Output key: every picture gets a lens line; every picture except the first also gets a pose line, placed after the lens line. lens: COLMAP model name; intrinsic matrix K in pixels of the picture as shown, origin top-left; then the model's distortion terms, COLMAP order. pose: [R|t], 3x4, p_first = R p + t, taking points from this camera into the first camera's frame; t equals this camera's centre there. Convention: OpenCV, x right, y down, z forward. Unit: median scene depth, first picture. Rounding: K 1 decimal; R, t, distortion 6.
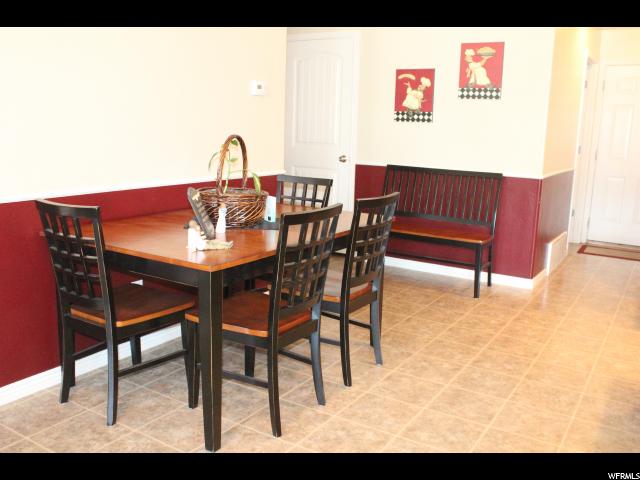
lens RADIAL K [[614.2, 0, 320.0], [0, 614.2, 240.0], [0, 0, 1]] dist [-0.137237, 0.269702]
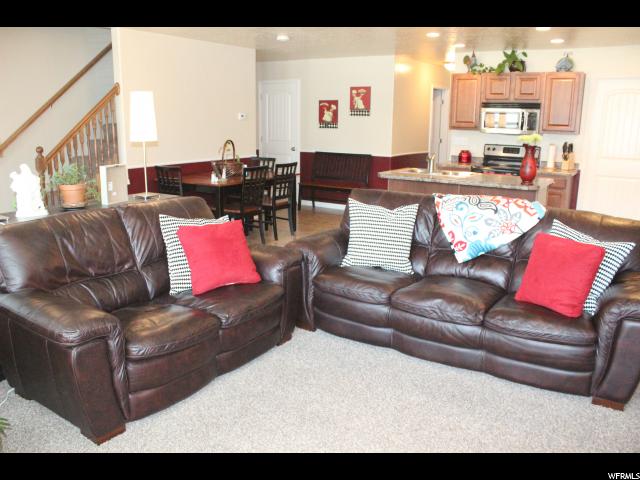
lens RADIAL K [[521.3, 0, 309.8], [0, 521.3, 240.1], [0, 0, 1]] dist [-0.167831, 0.137896]
pose [[0.999606, -0.020081, -0.019607, 0.129329], [0.020847, 0.998993, 0.039724, 0.091174], [0.018790, -0.040117, 0.999018, -0.645734]]
